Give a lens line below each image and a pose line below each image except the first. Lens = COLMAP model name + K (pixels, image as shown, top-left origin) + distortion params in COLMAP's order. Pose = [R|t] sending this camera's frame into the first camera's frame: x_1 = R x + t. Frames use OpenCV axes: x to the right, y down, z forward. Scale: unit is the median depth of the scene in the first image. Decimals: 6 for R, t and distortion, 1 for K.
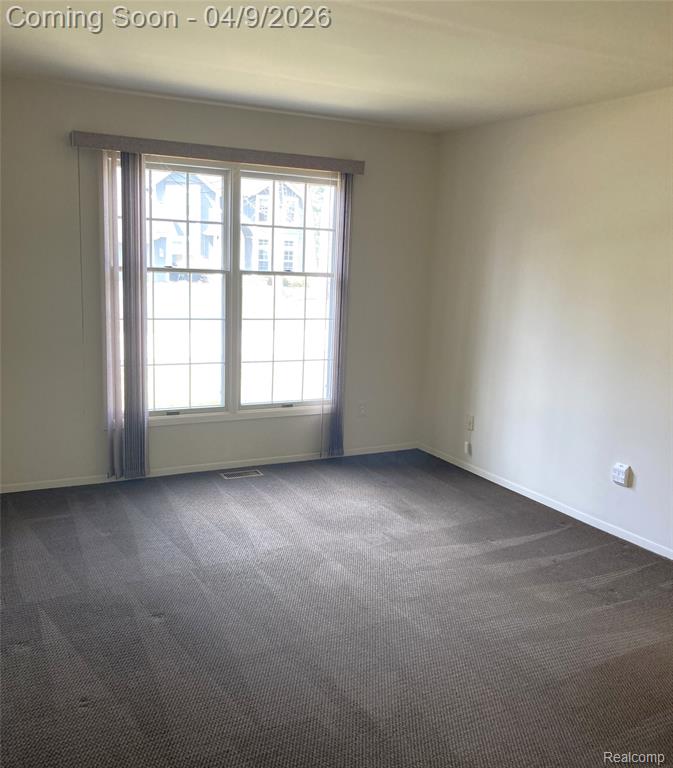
lens RADIAL K [[733.6, 0, 321.4], [0, 733.6, 404.5], [0, 0, 1]] dist [0.041016, 0.000000]
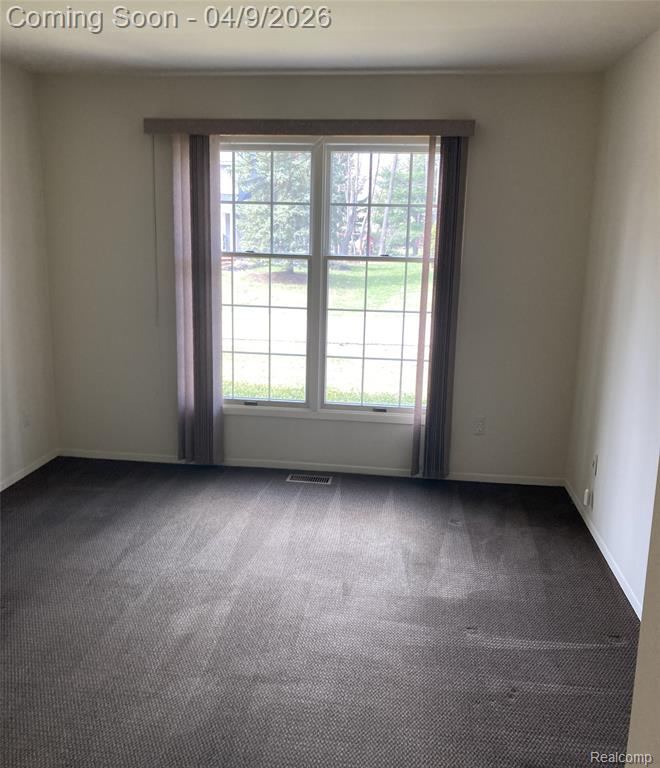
lens RADIAL K [[714.6, 0, 328.5], [0, 714.6, 388.2], [0, 0, 1]] dist [0.009182, 0.000000]
pose [[0.826025, 0.105921, -0.553591, 0.404088], [-0.104492, 0.993935, 0.034259, -0.051671], [0.553863, 0.029547, 0.832084, 0.282789]]
